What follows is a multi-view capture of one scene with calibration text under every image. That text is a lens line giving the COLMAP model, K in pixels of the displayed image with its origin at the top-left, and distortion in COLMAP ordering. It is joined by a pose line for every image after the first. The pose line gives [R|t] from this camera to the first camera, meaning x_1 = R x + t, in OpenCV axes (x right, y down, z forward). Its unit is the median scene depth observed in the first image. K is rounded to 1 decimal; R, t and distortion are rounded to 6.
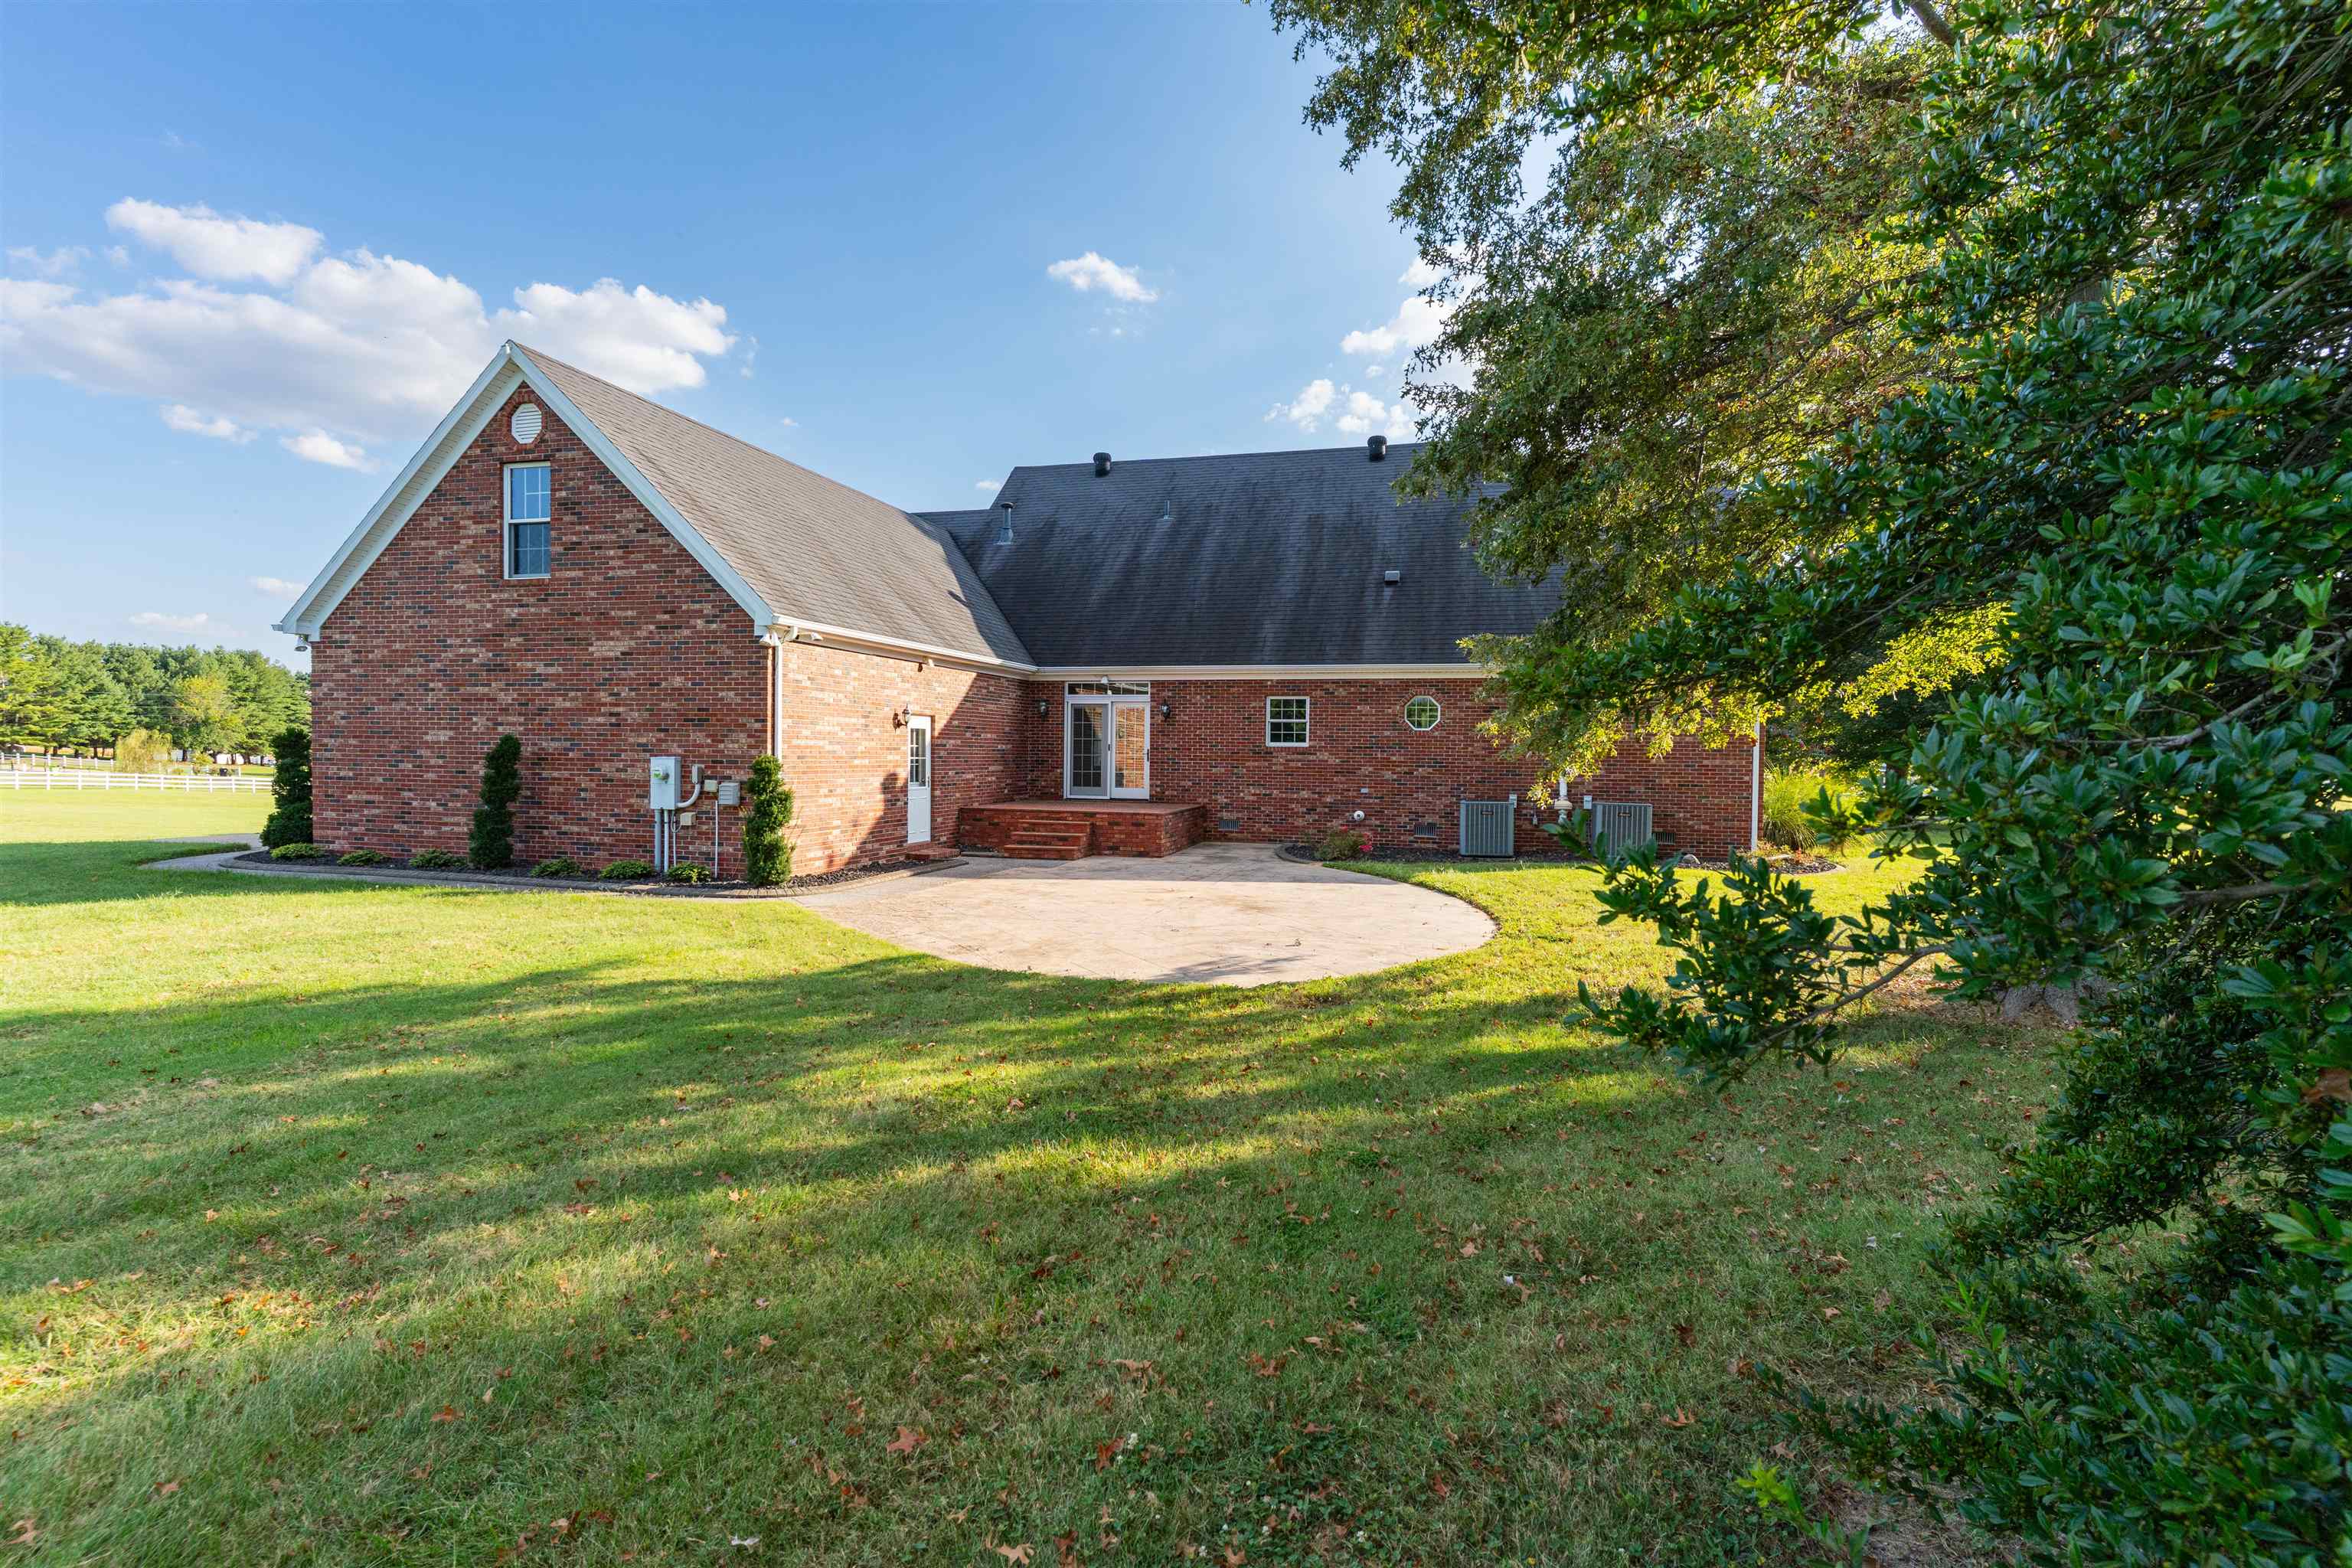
lens RADIAL K [[1122.8, 0, 1187.2], [0, 1122.8, 780.8], [0, 0, 1]] dist [-0.000938, -0.000096]
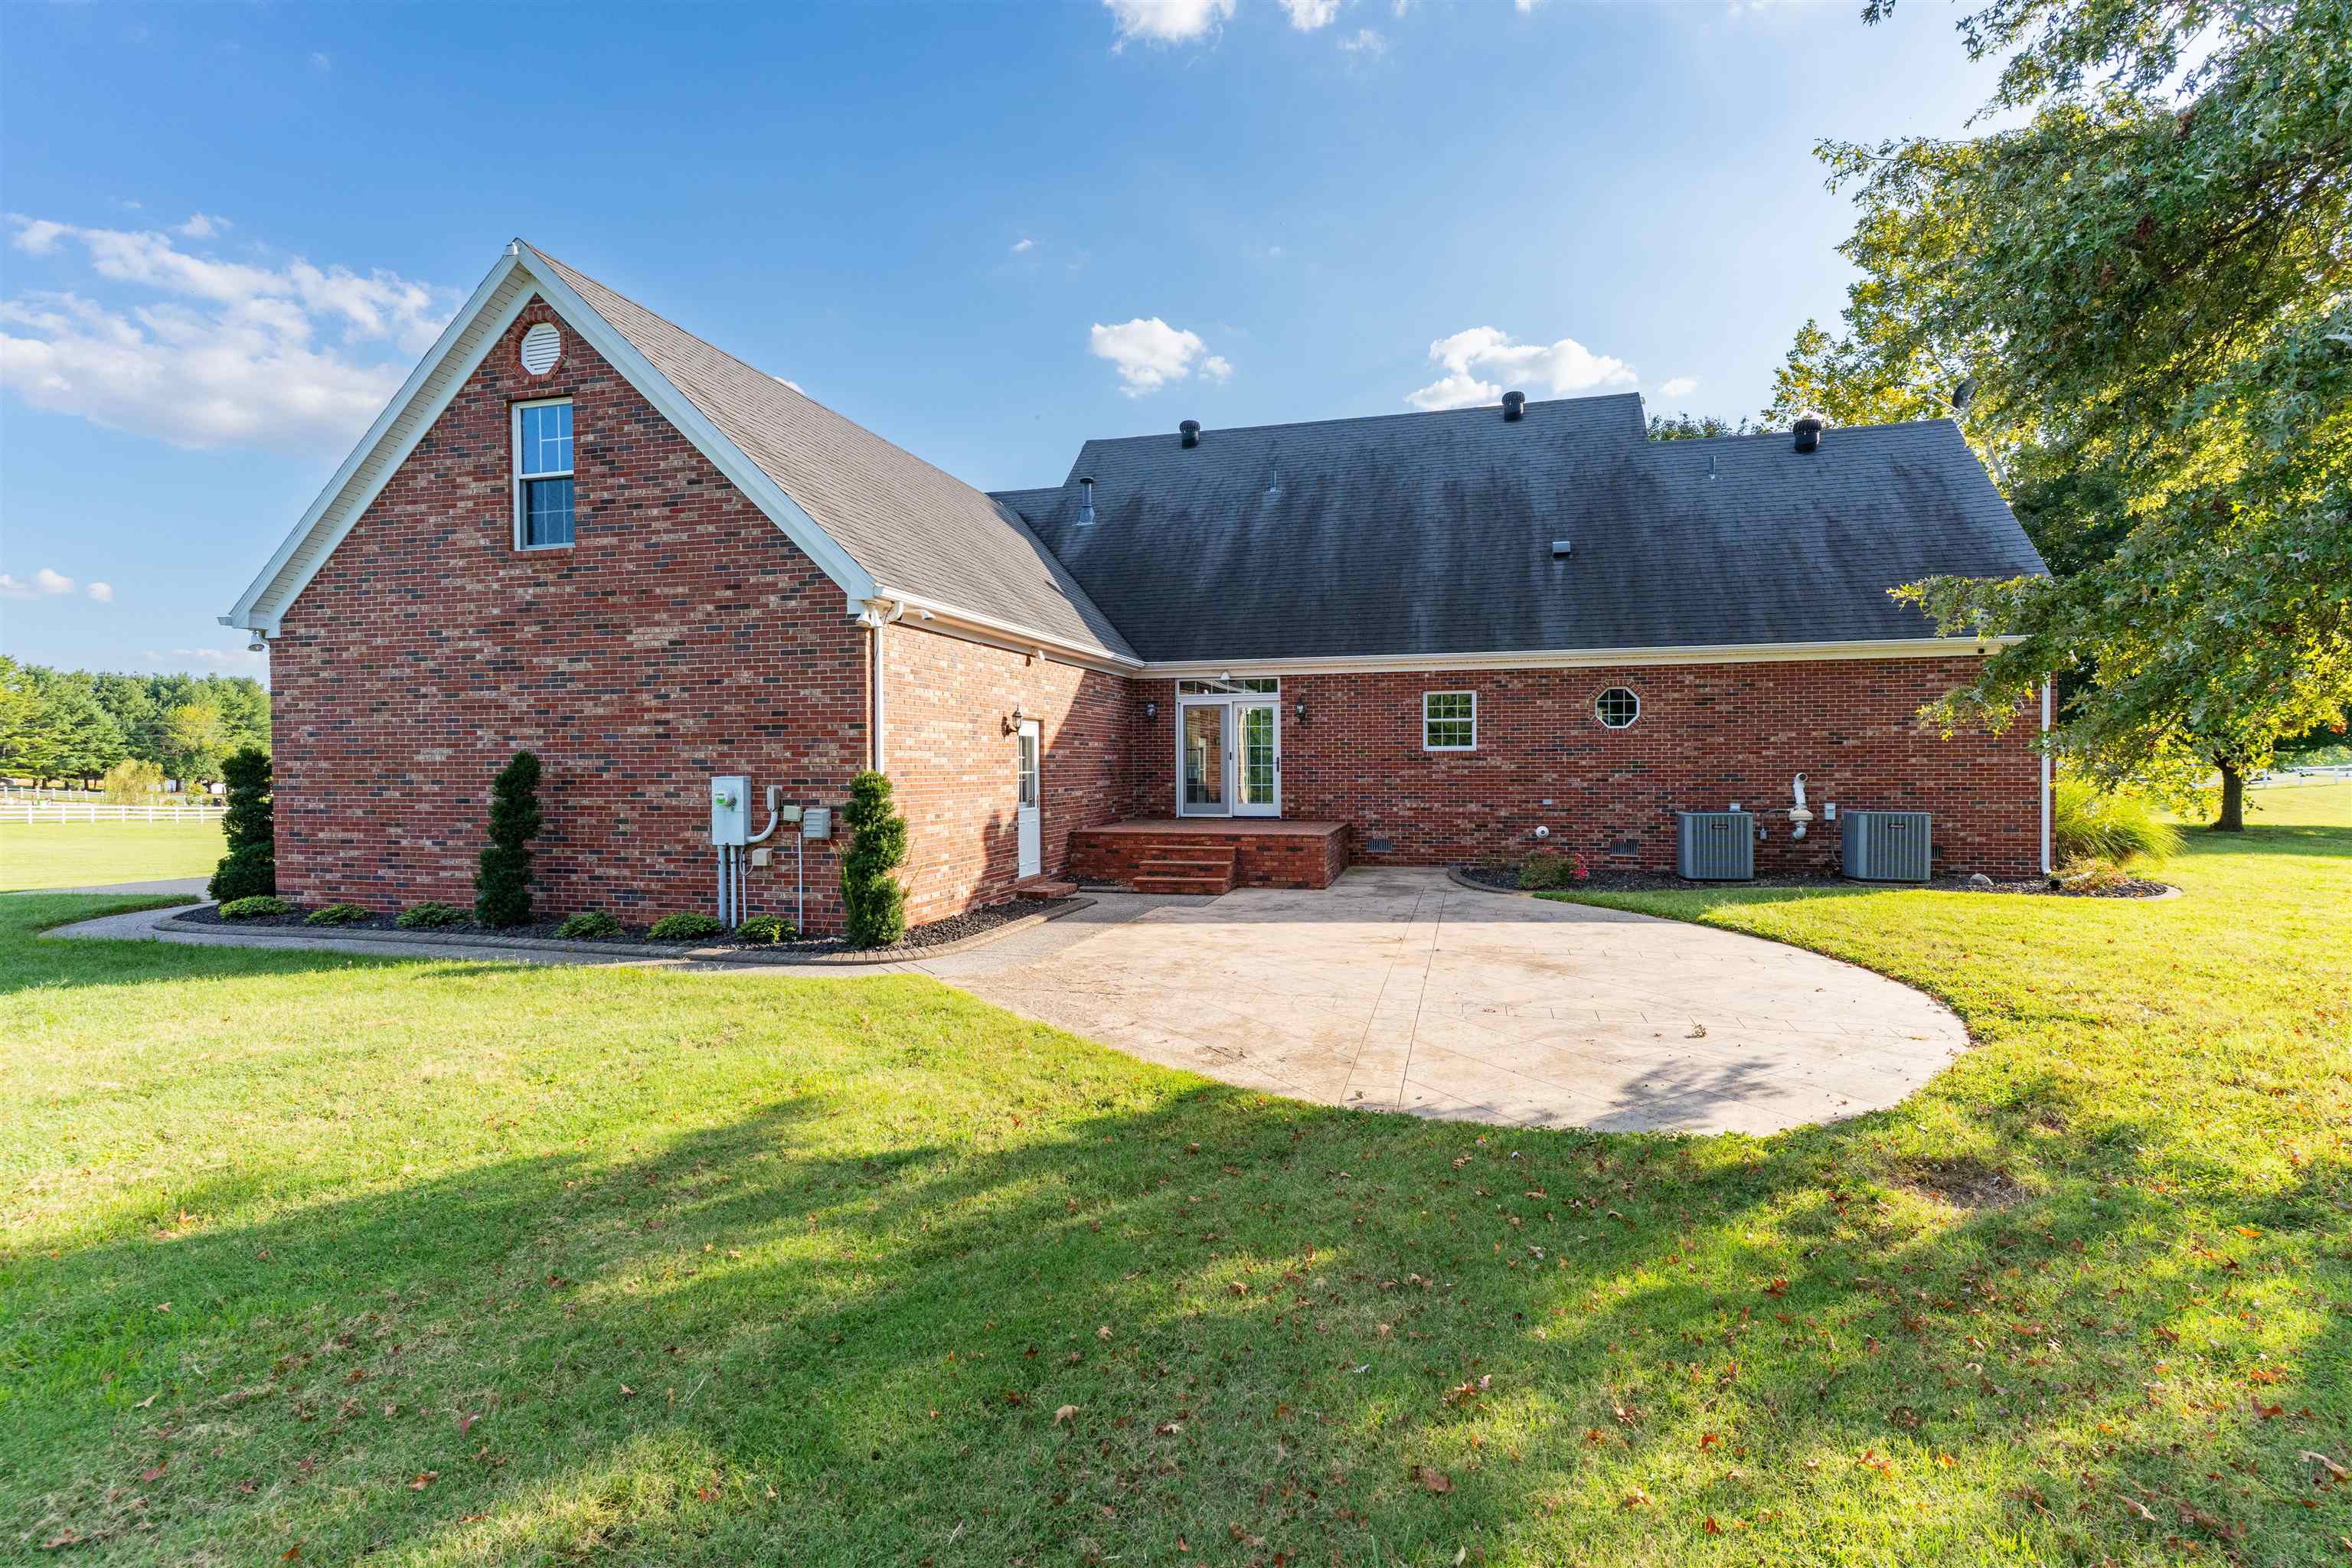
lens RADIAL K [[1109.6, 0, 1182.1], [0, 1109.6, 787.2], [0, 0, 1]] dist [-0.001117, -0.000066]
pose [[0.999823, -0.018664, 0.002181, -0.144721], [0.018673, 0.999815, -0.004537, -0.004411], [-0.002096, 0.004577, 0.999987, 0.221968]]
